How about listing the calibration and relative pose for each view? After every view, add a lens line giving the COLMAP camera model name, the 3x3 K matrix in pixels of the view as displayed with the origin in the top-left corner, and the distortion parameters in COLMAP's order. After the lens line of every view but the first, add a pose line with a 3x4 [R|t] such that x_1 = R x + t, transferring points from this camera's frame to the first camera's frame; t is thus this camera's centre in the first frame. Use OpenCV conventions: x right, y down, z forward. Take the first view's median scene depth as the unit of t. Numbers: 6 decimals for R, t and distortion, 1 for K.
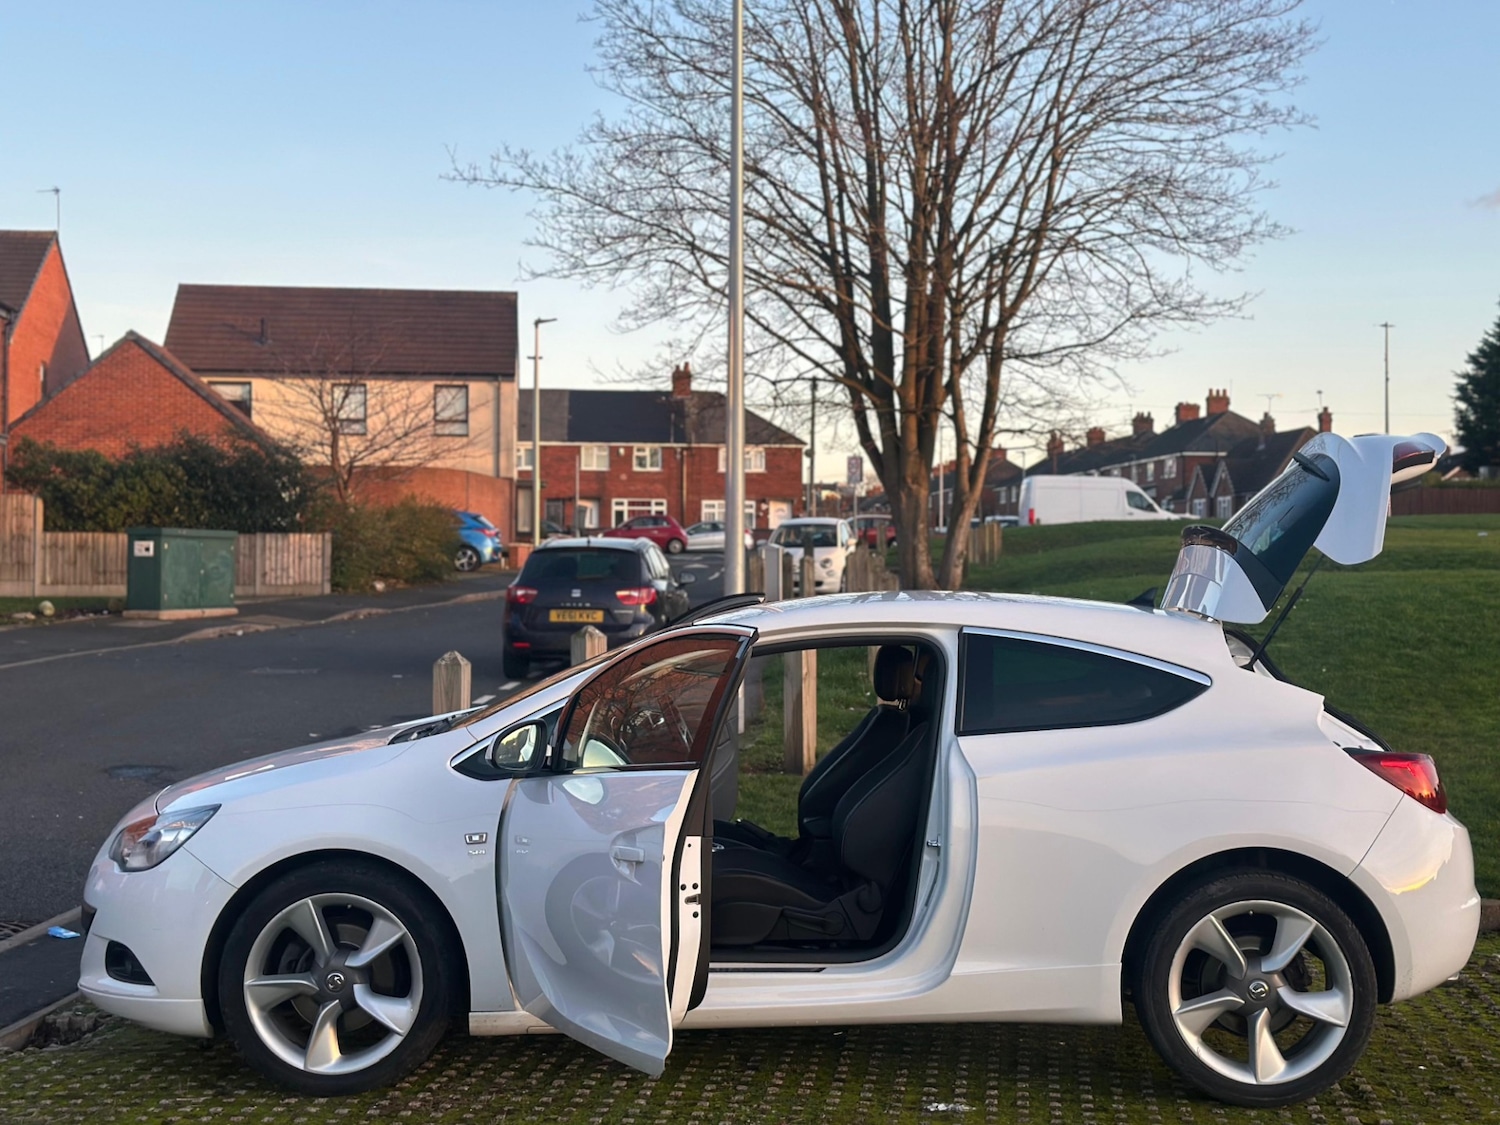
lens RADIAL K [[2055.9, 0, 740.5], [0, 2055.9, 528.5], [0, 0, 1]] dist [0.216475, -0.426305]
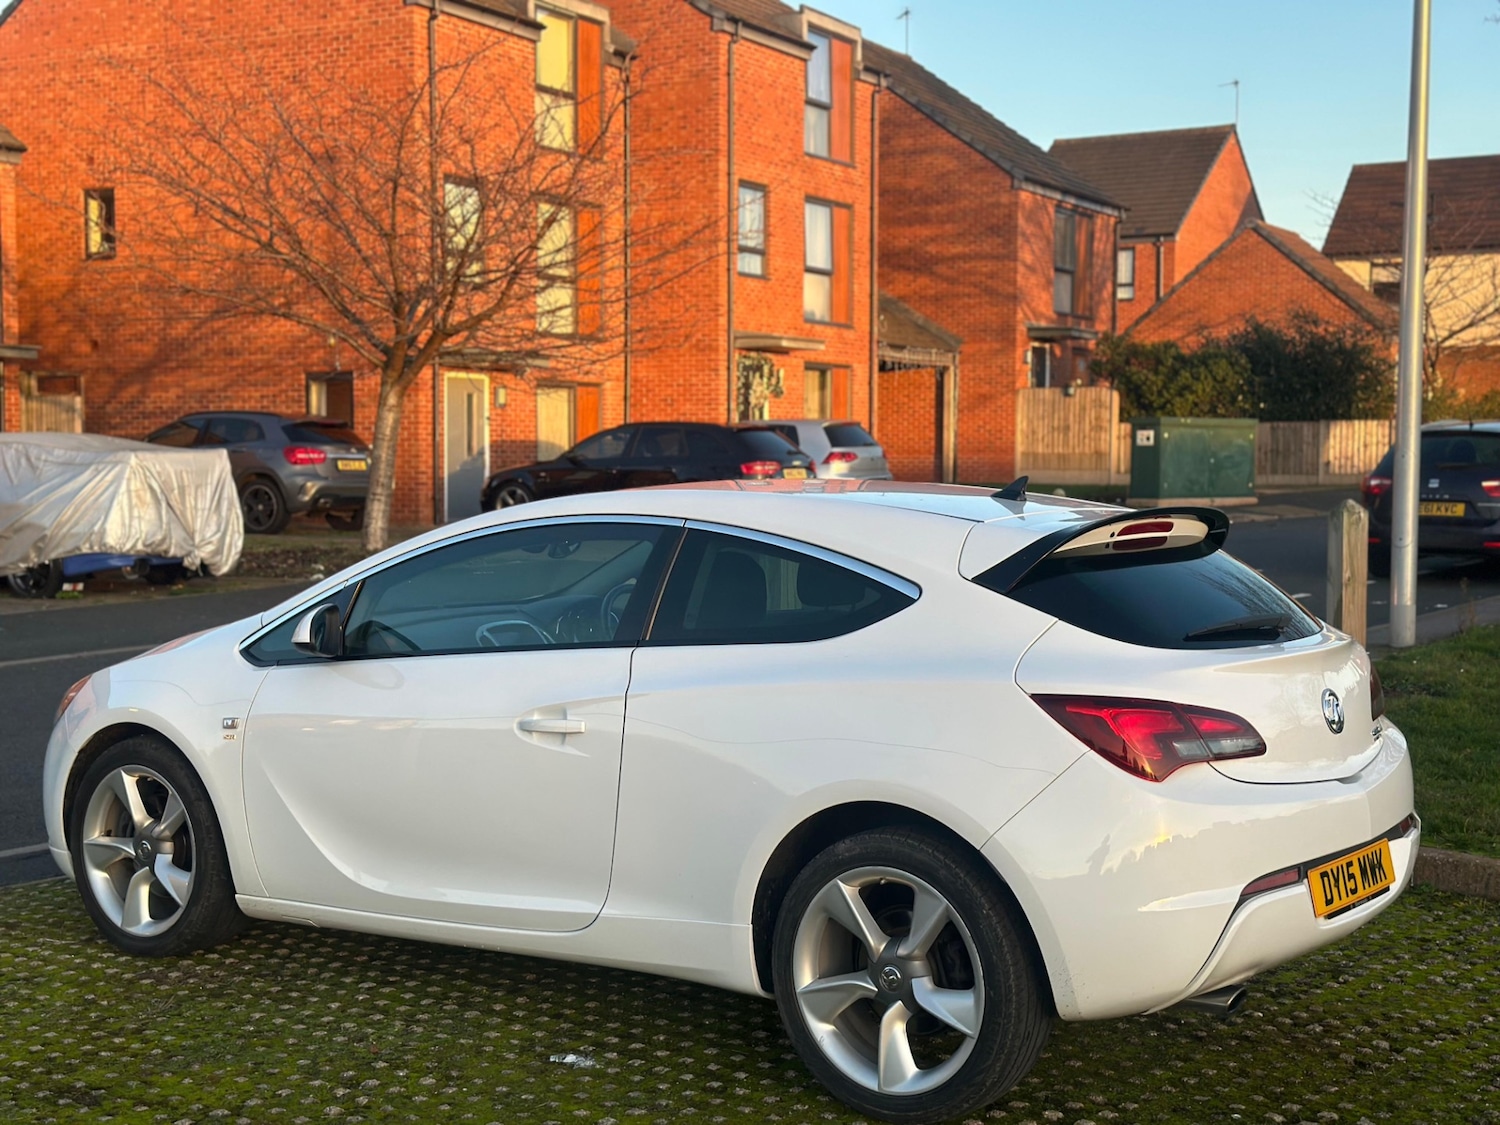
lens RADIAL K [[2040.1, 0, 744.6], [0, 2040.1, 568.6], [0, 0, 1]] dist [0.213345, -0.415160]
pose [[0.821802, 0.029708, -0.568998, 0.115298], [0.011606, 0.997560, 0.068847, 0.001812], [0.569655, -0.063183, 0.819452, 0.059985]]
